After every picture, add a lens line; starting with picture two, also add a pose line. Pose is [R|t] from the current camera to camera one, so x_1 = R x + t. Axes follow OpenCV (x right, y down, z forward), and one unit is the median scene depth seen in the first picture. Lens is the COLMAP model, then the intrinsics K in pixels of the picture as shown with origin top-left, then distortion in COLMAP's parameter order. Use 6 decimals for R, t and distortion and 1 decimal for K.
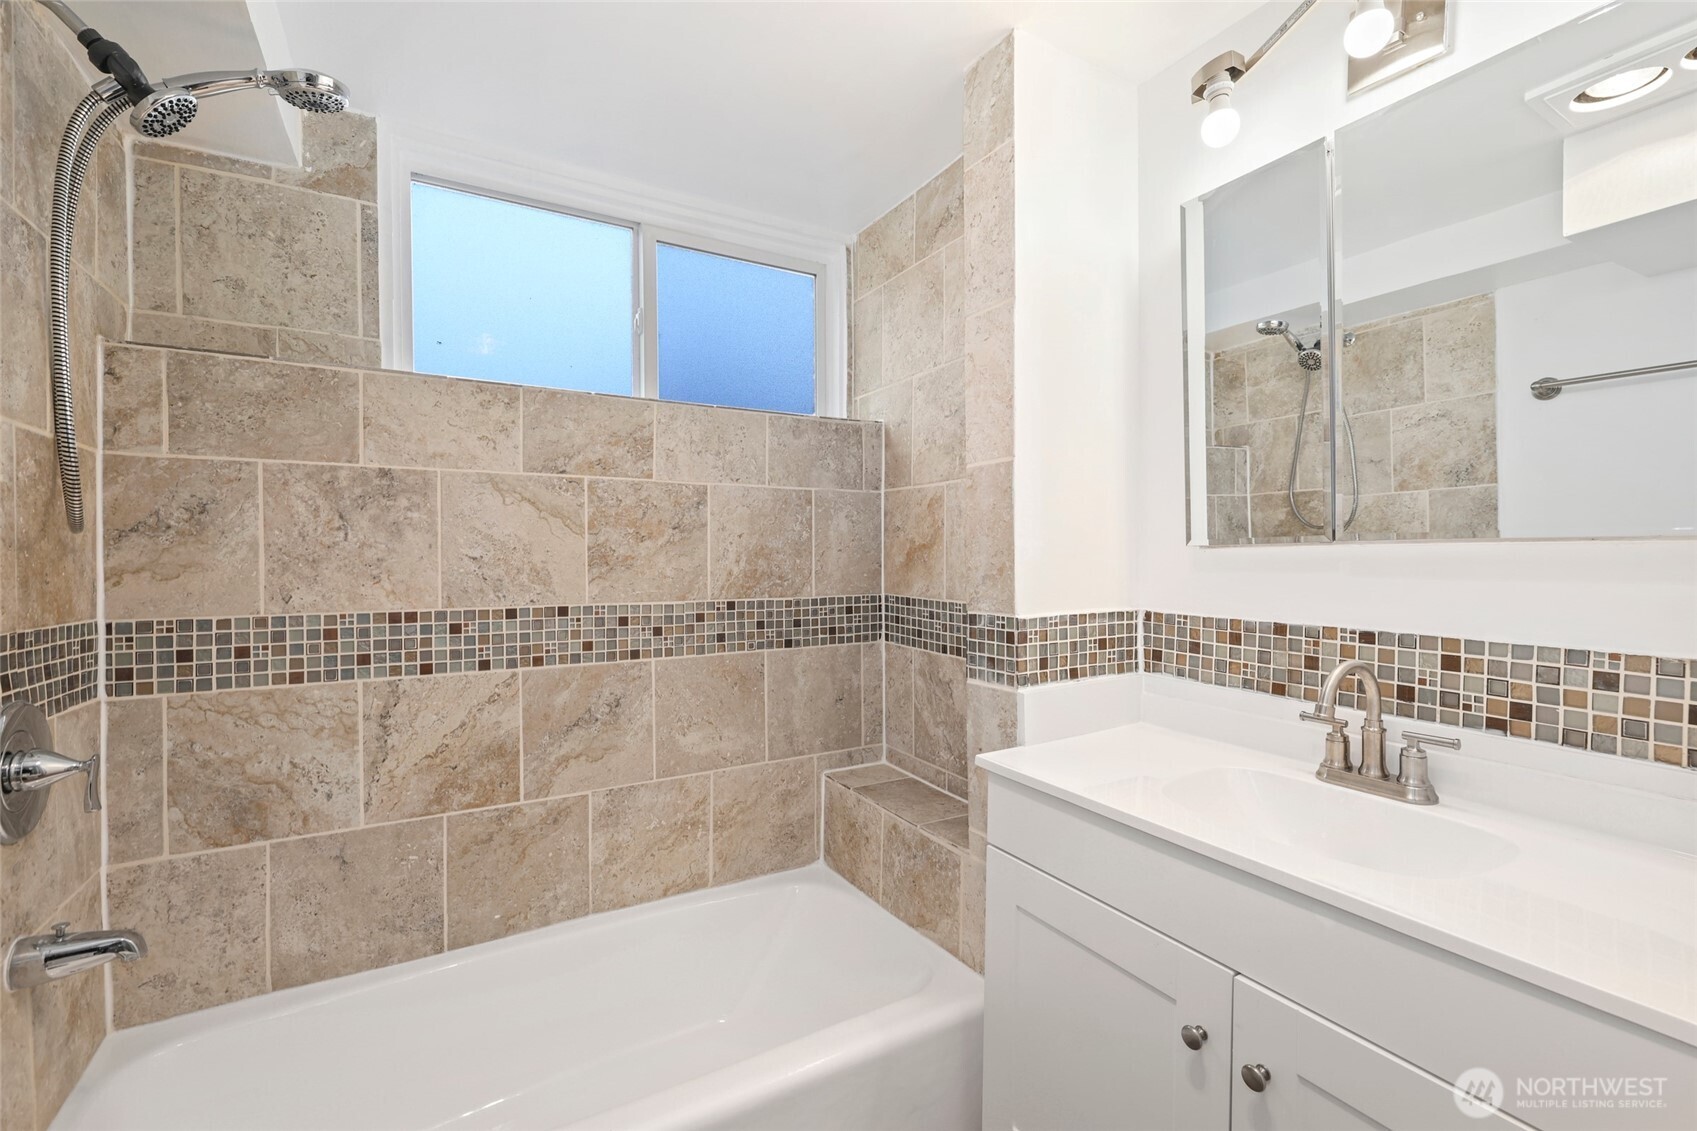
lens RADIAL K [[737.5, 0, 854.8], [0, 737.5, 564.9], [0, 0, 1]] dist [0.001748, 0.000002]
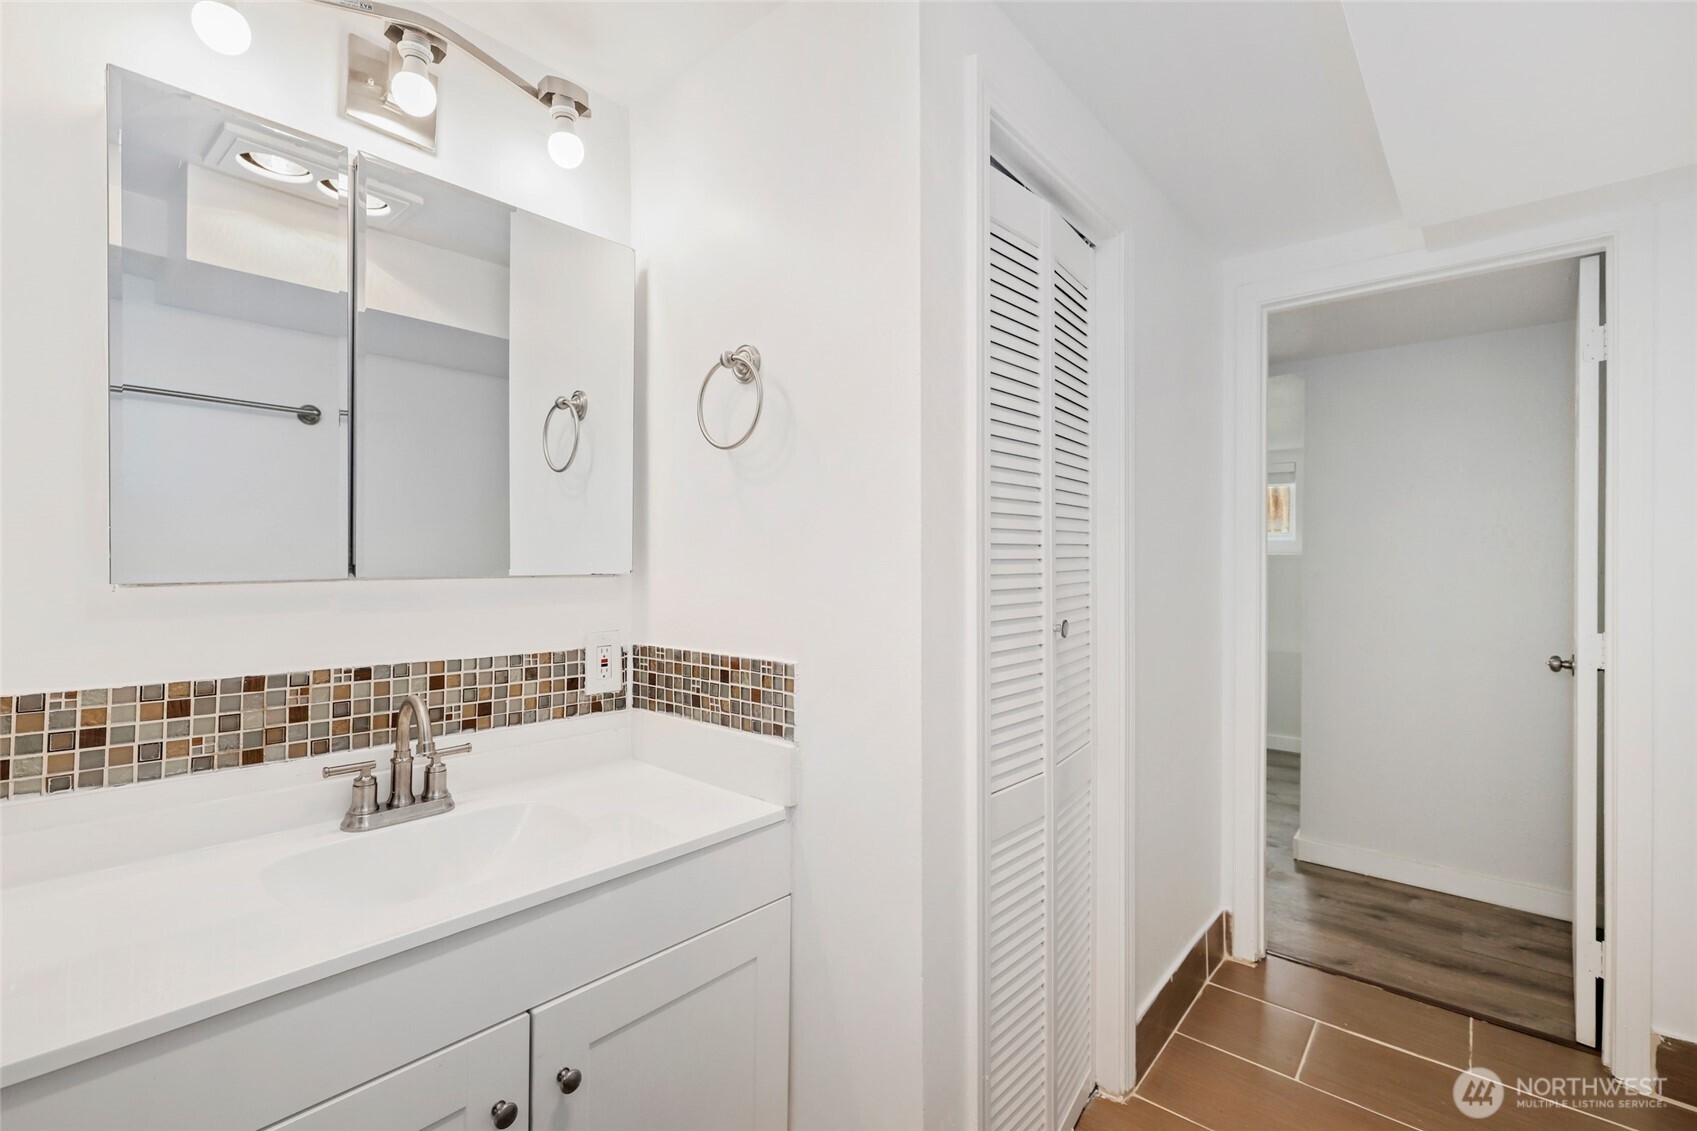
lens RADIAL K [[737.5, 0, 853.6], [0, 737.5, 557.9], [0, 0, 1]] dist [0.001748, 0.000002]
pose [[-0.302804, -0.000857, 0.953052, -0.444920], [0.003547, 0.999992, 0.002026, -0.056415], [-0.953046, 0.003994, -0.302799, 0.657801]]
